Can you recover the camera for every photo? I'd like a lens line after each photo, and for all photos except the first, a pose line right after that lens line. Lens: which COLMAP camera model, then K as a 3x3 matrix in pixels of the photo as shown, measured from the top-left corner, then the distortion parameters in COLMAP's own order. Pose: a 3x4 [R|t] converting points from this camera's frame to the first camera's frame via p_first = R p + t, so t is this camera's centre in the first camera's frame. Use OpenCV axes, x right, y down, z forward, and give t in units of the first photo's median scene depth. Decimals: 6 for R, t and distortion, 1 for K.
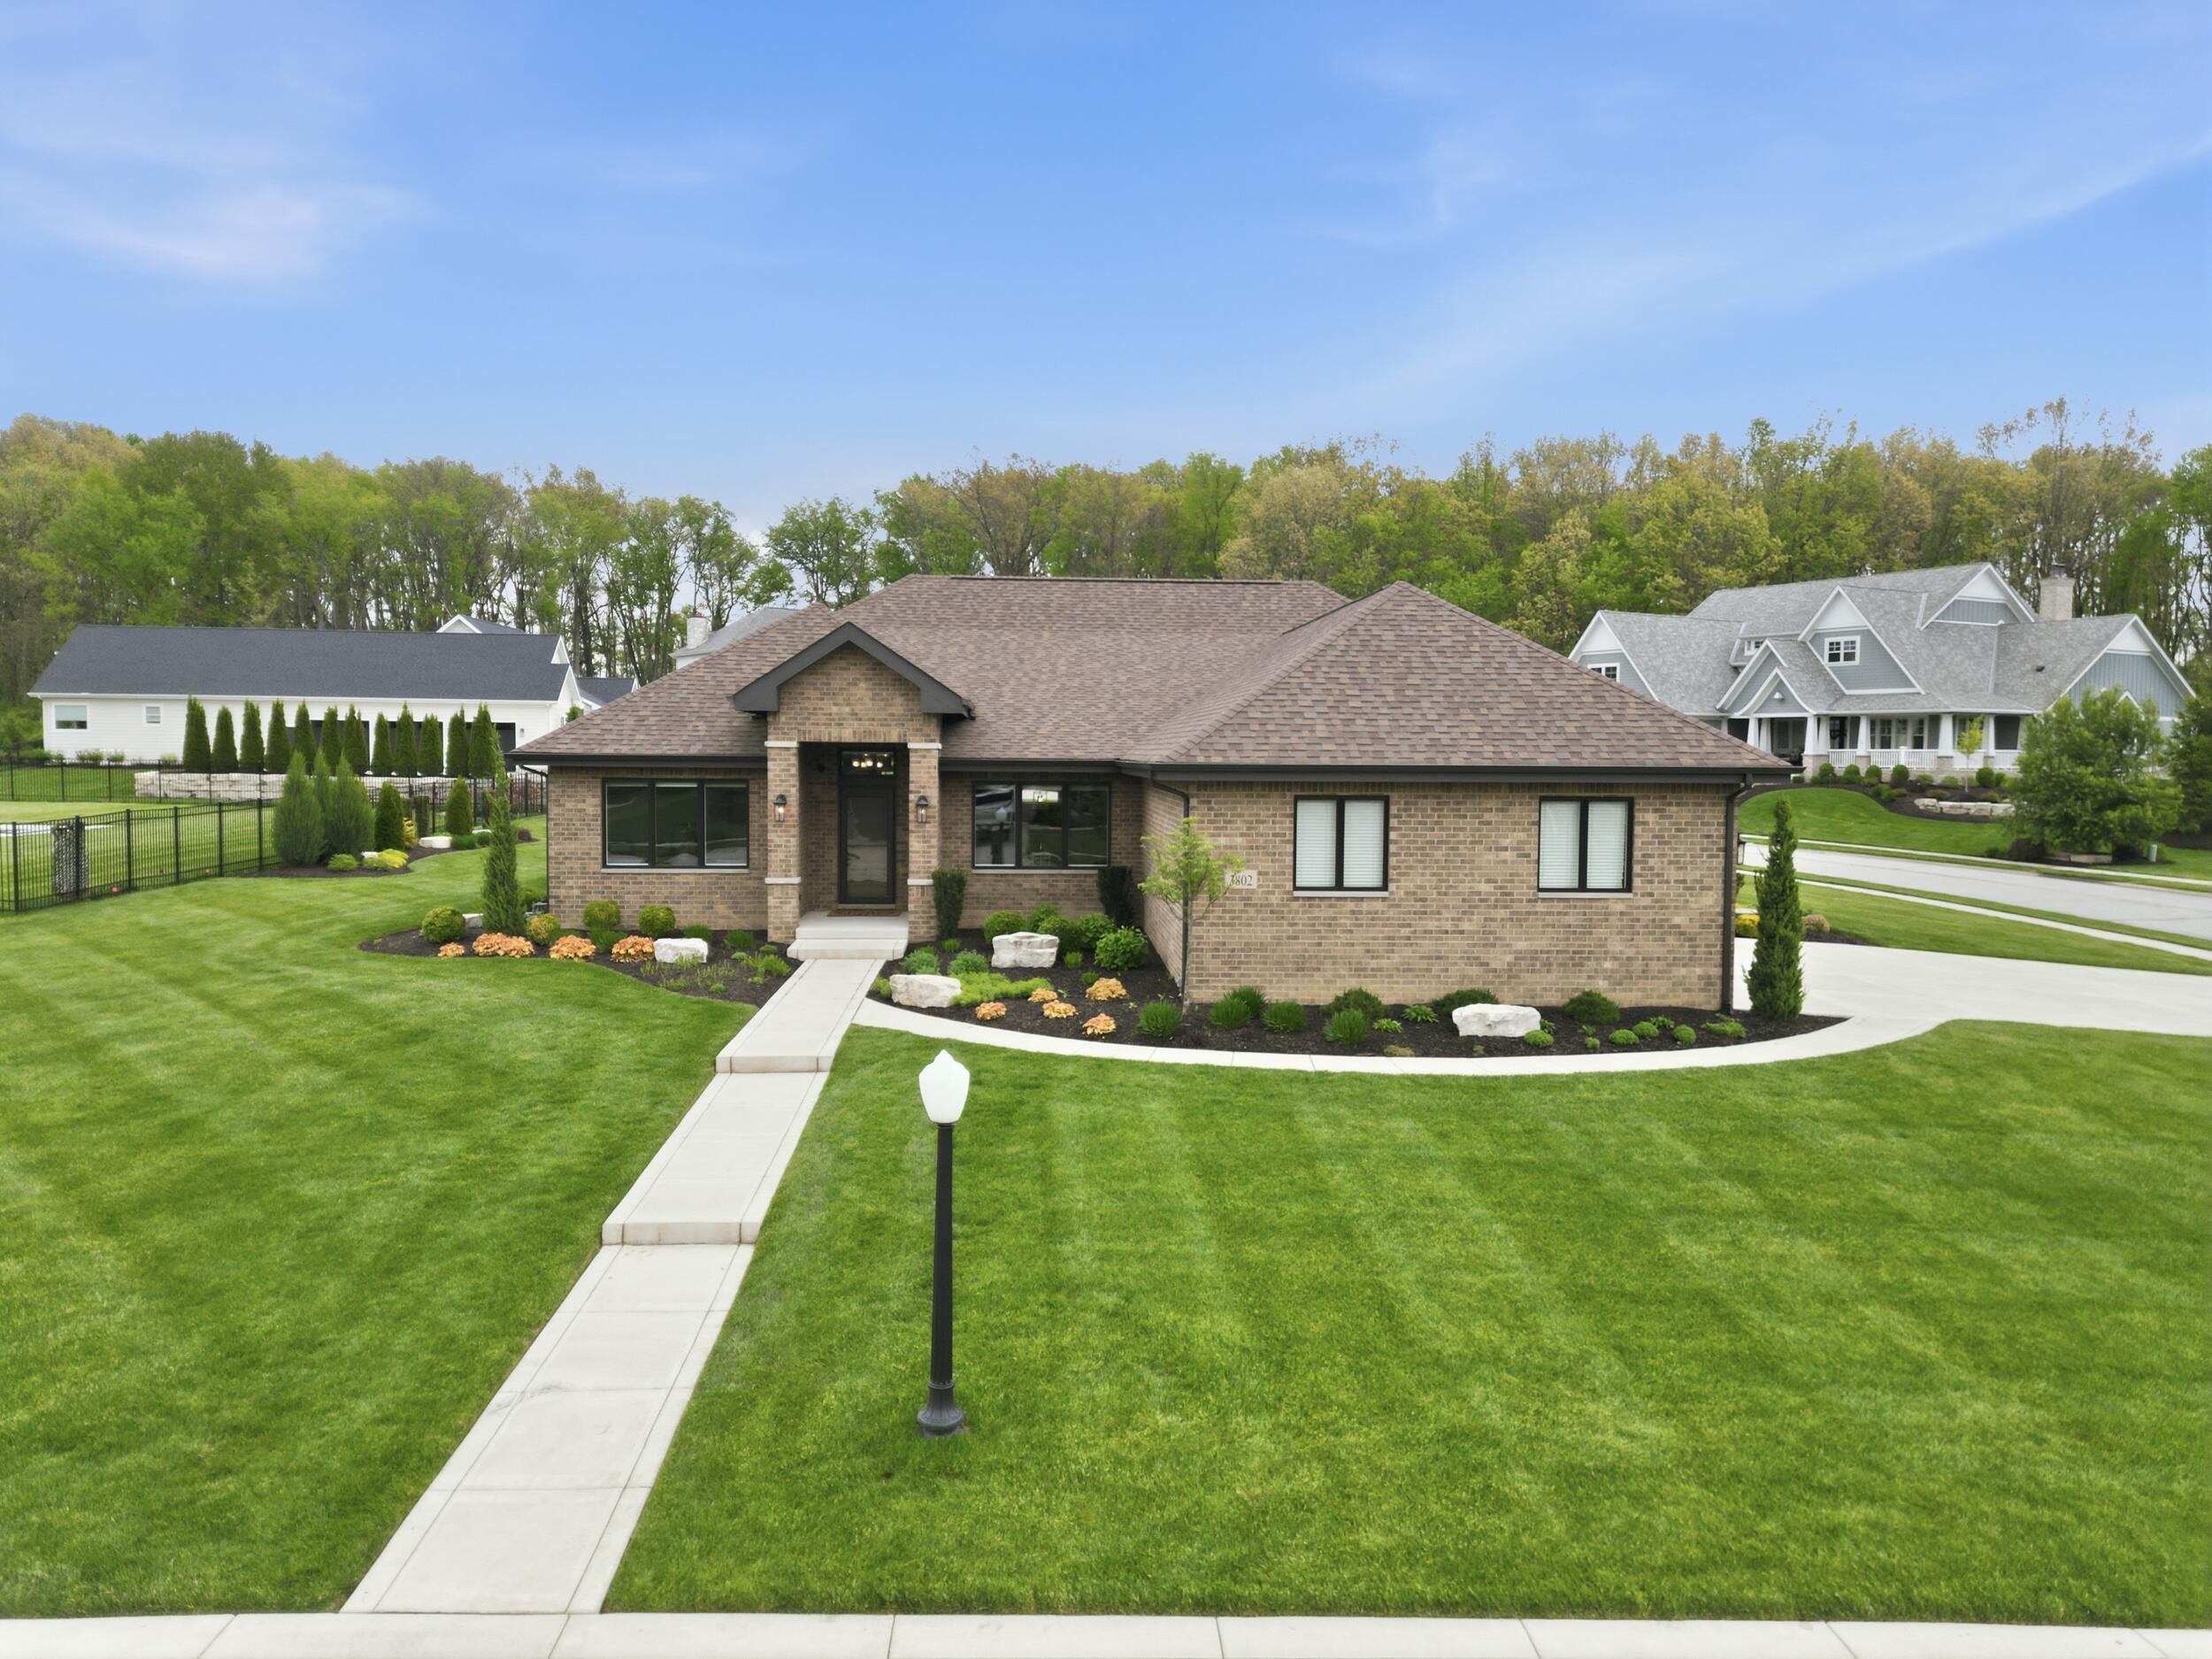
lens RADIAL K [[1528.9, 0, 1106.0], [0, 1528.9, 829.5], [0, 0, 1]] dist [0.090197, -0.109101]
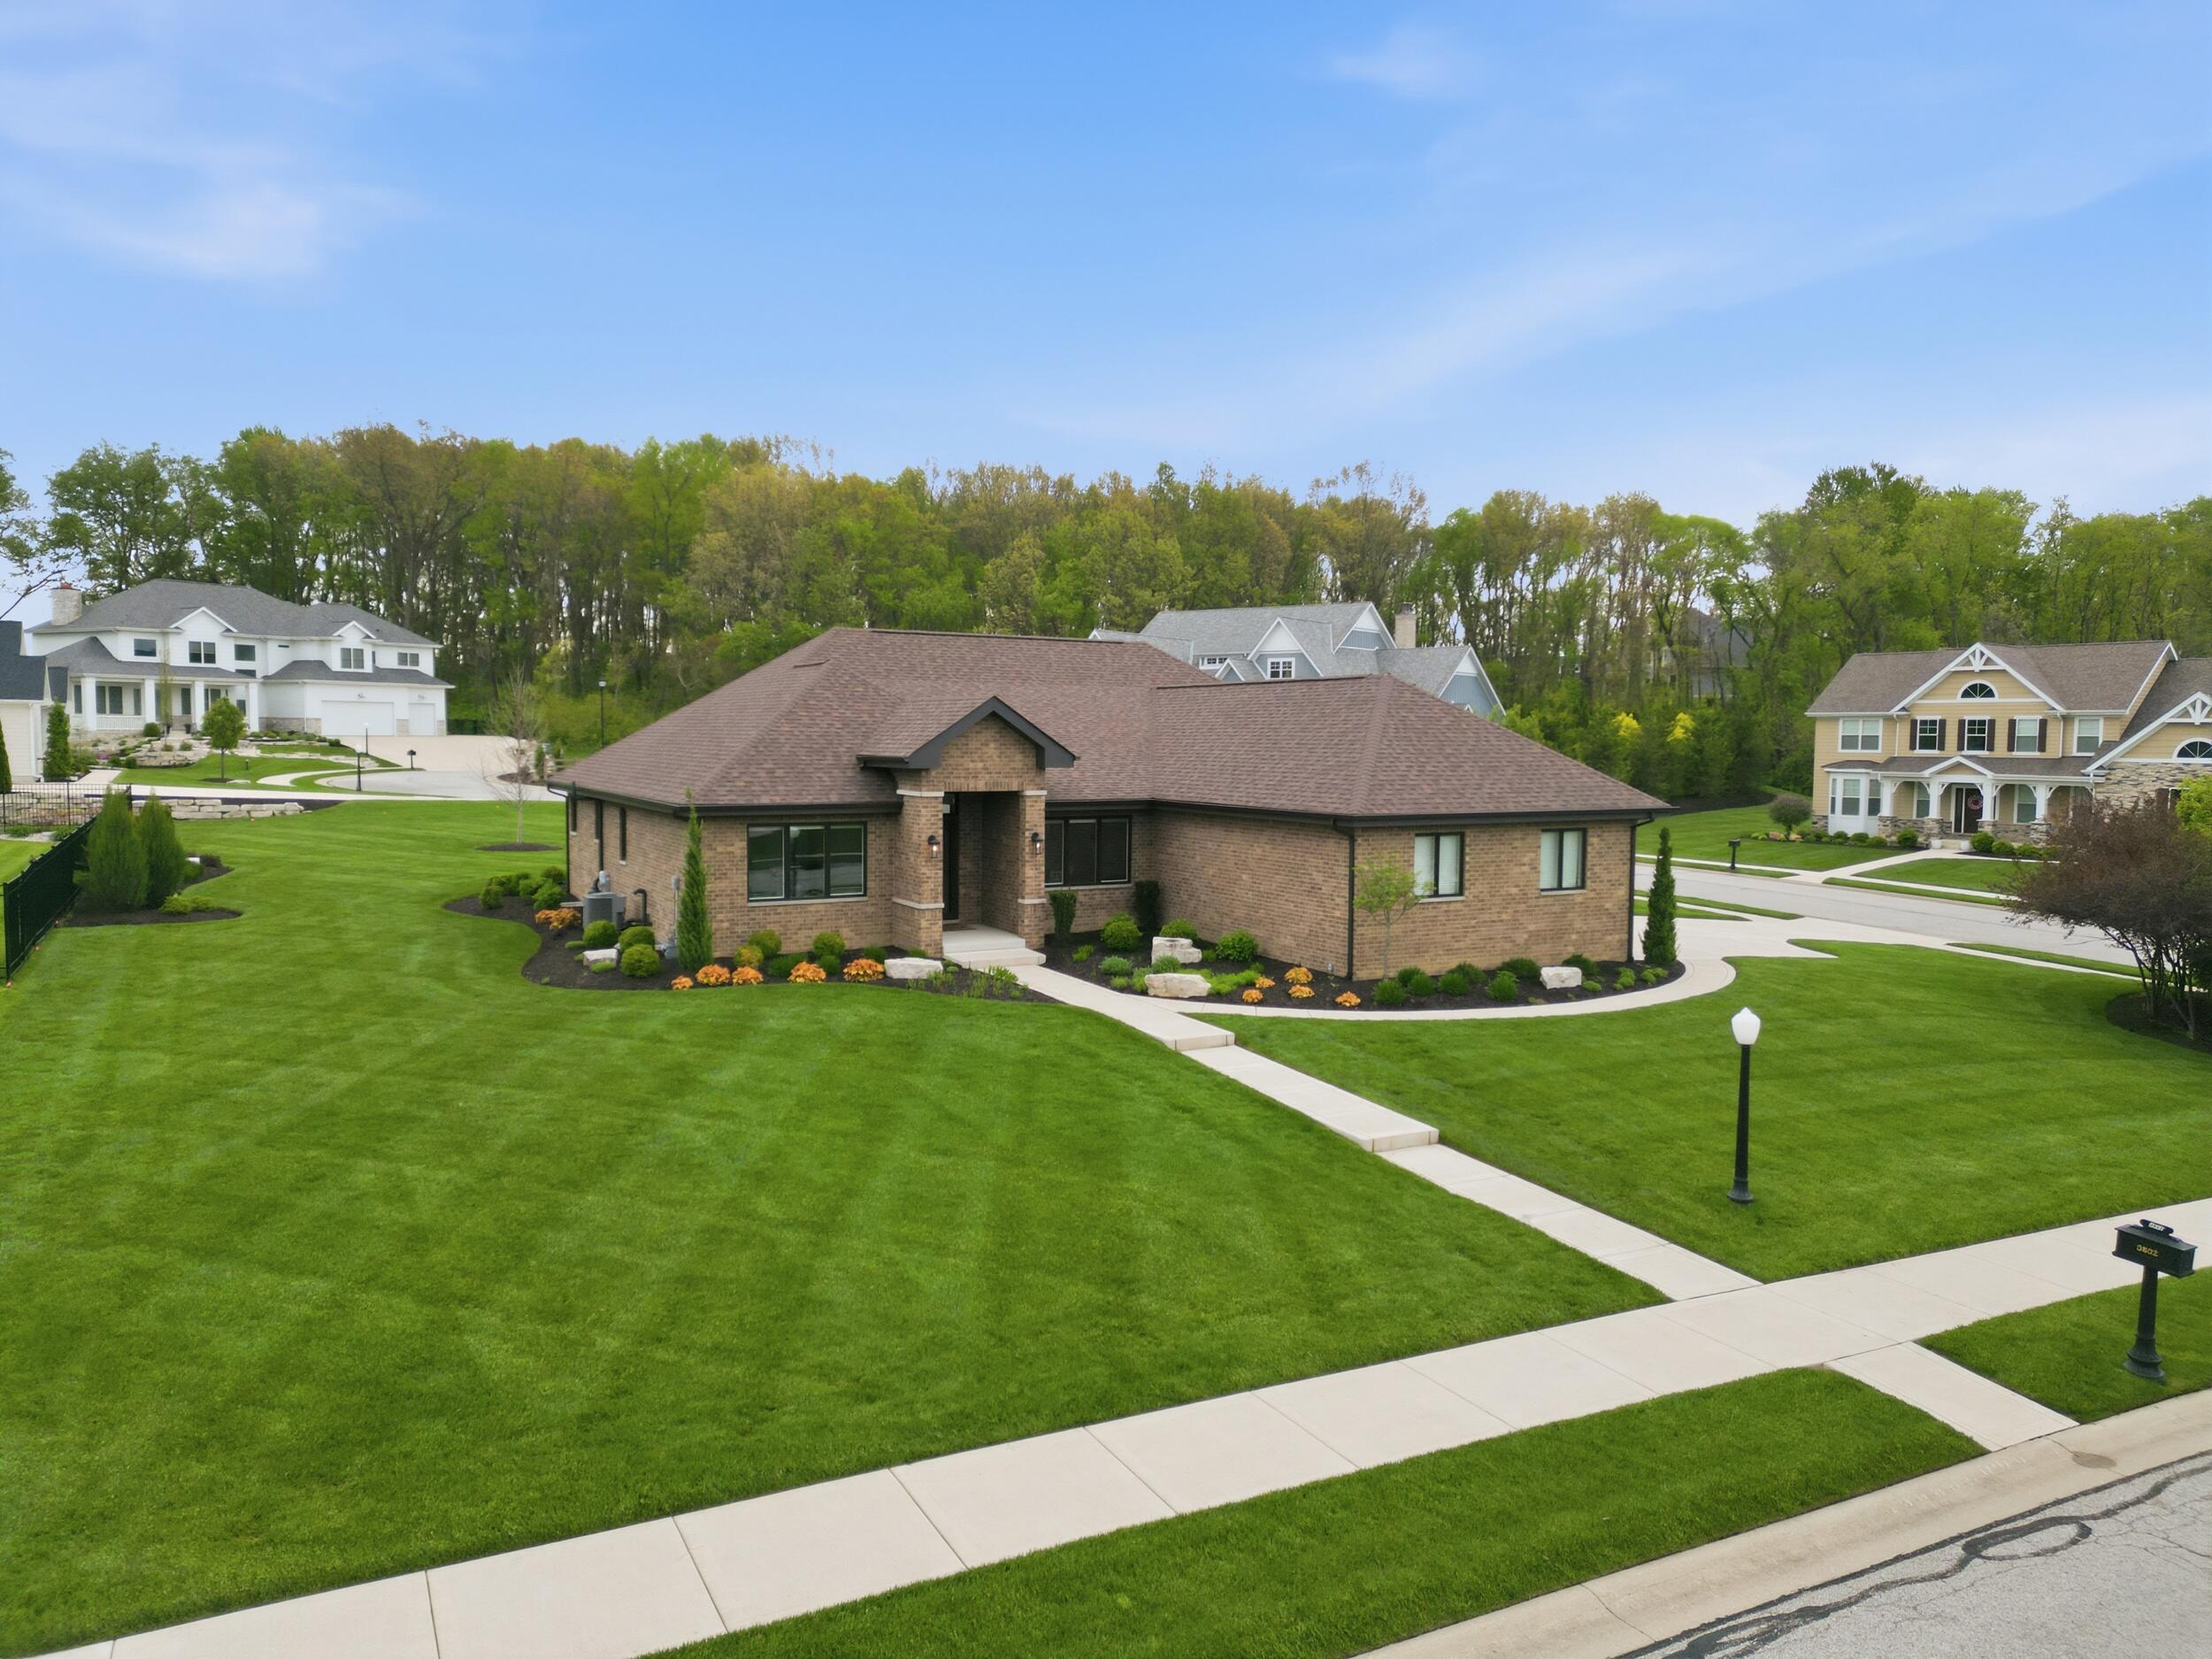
lens RADIAL K [[1518.4, 0, 1102.3], [0, 1518.4, 823.6], [0, 0, 1]] dist [0.102025, -0.105262]
pose [[0.900661, -0.027413, 0.433658, -0.665361], [0.021751, 0.999601, 0.018013, -0.055478], [-0.433979, -0.006791, 0.900898, -0.156519]]
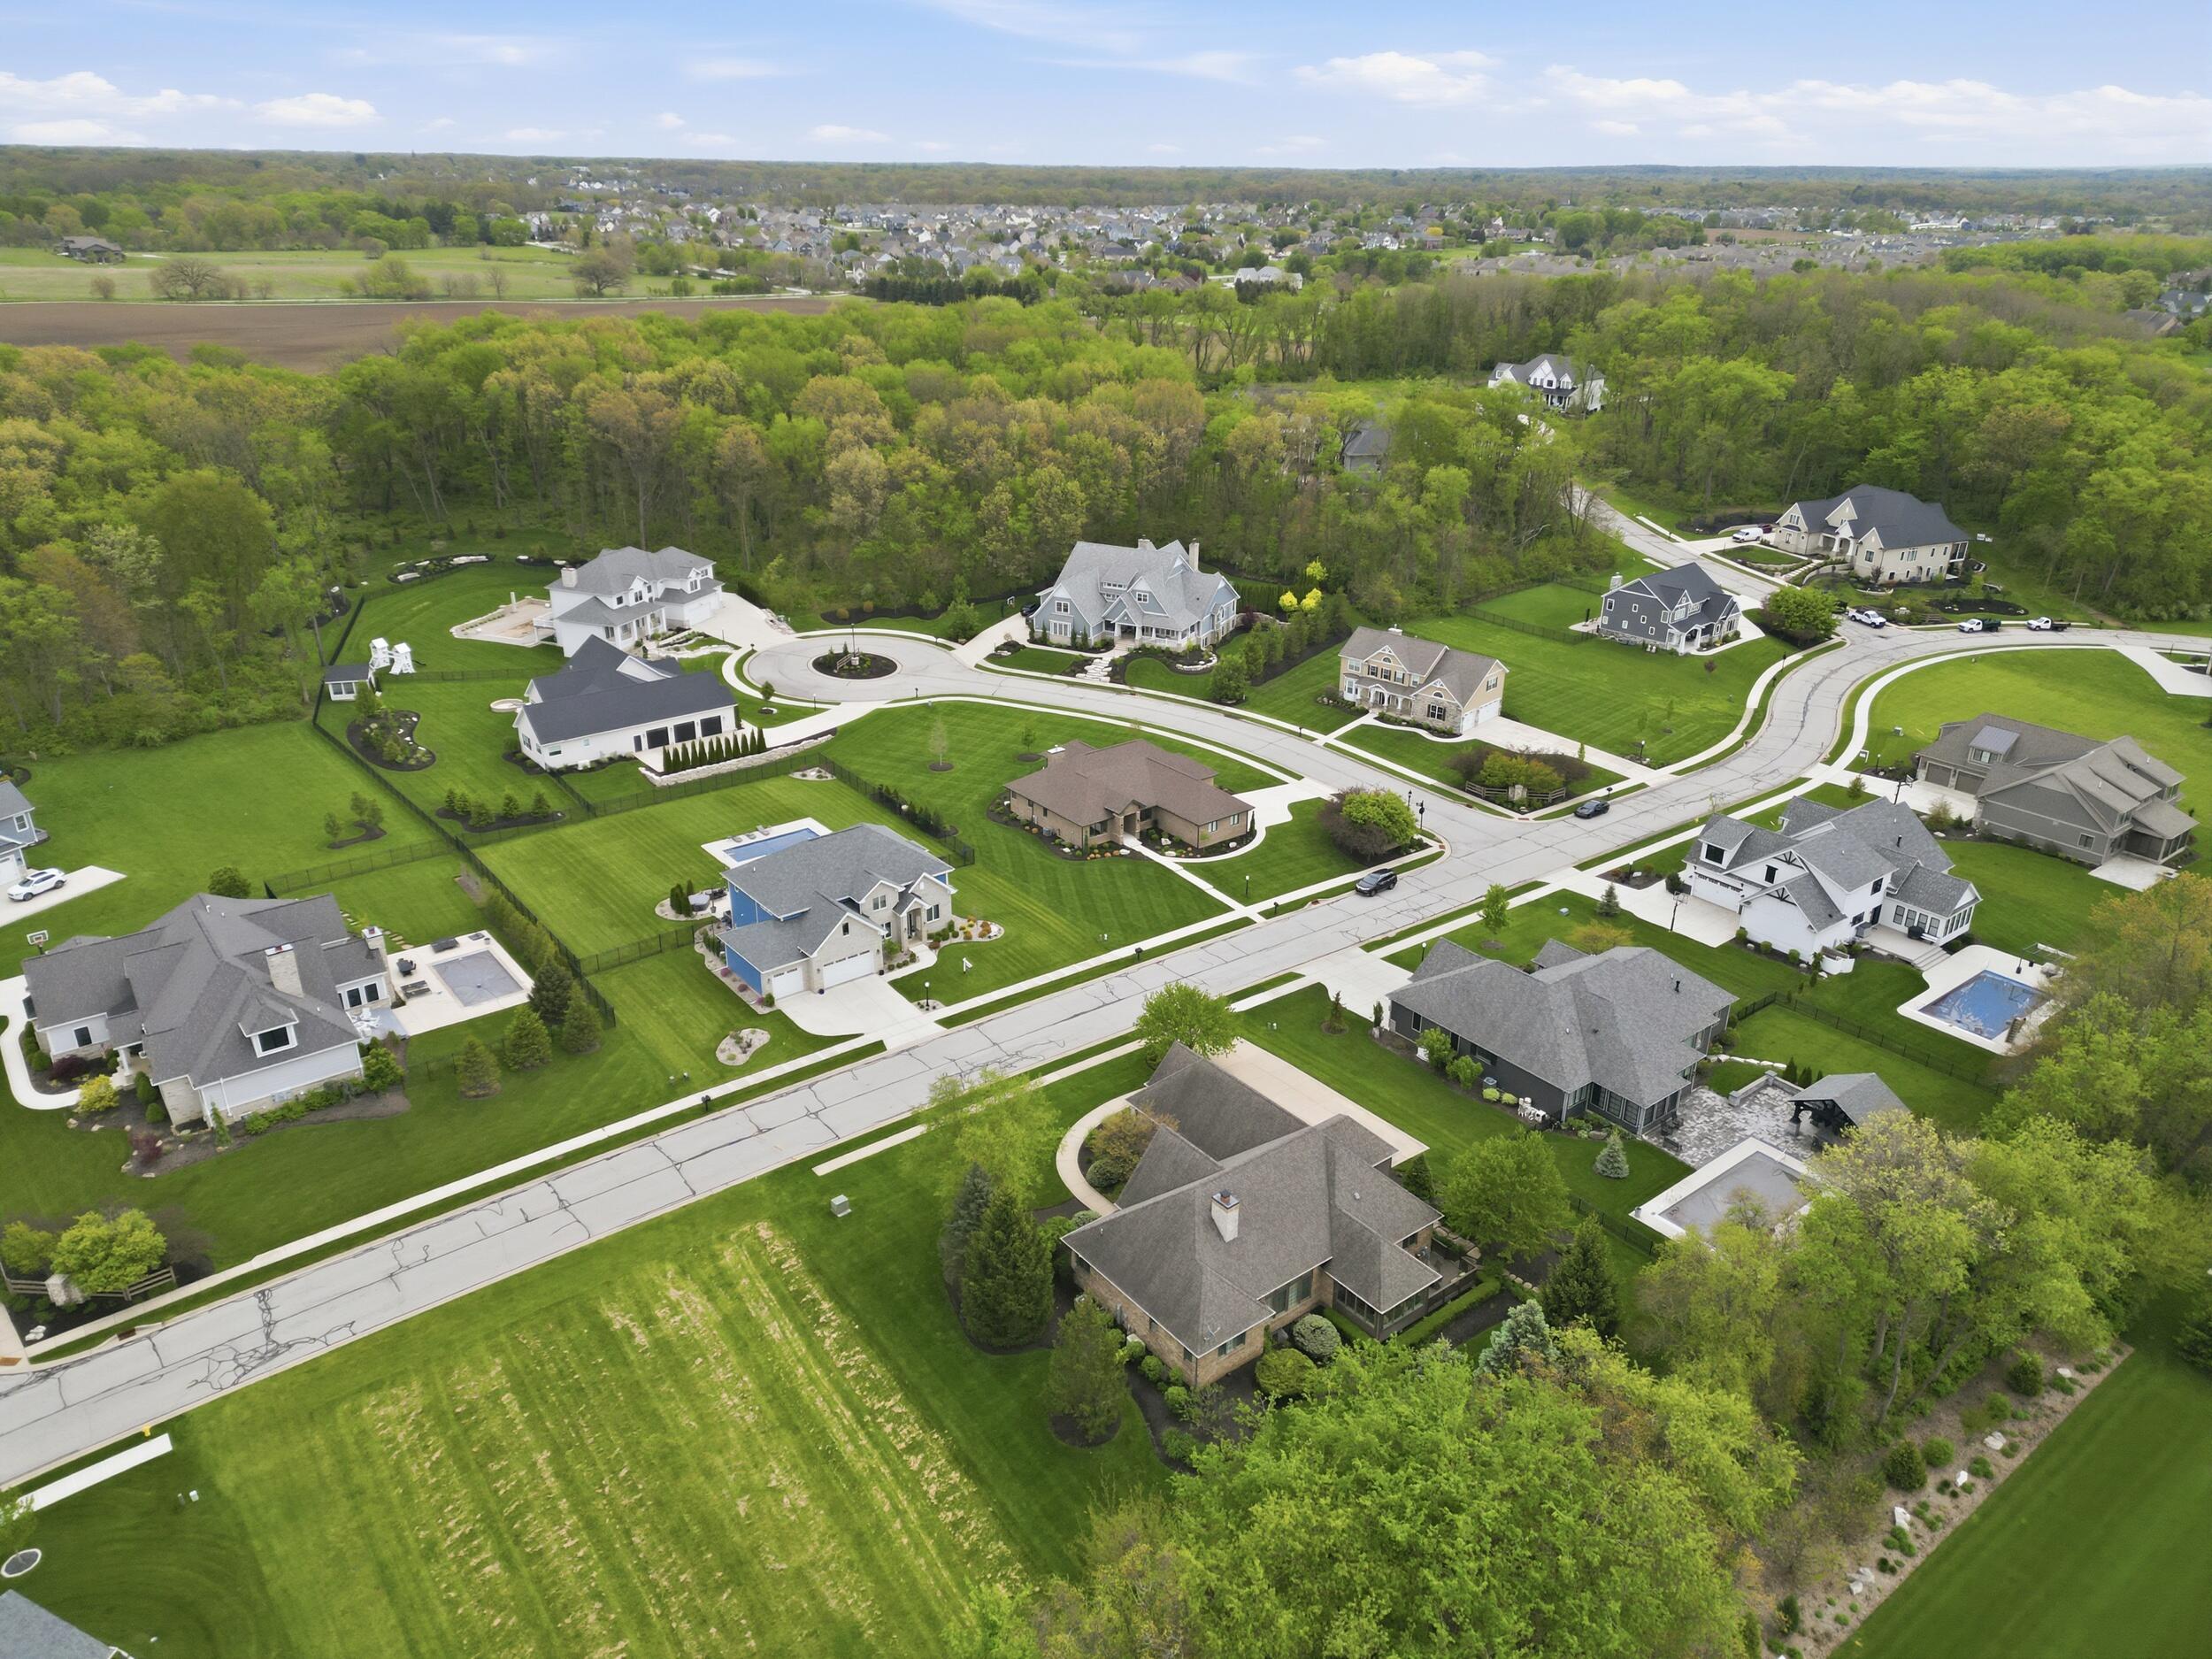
lens RADIAL K [[1518.4, 0, 1102.3], [0, 1518.4, 823.6], [0, 0, 1]] dist [0.102025, -0.105262]
pose [[0.822856, -0.230640, 0.519339, -3.979976], [0.032615, 0.931589, 0.362046, -2.590362], [-0.567313, -0.280974, 0.774086, -4.341579]]
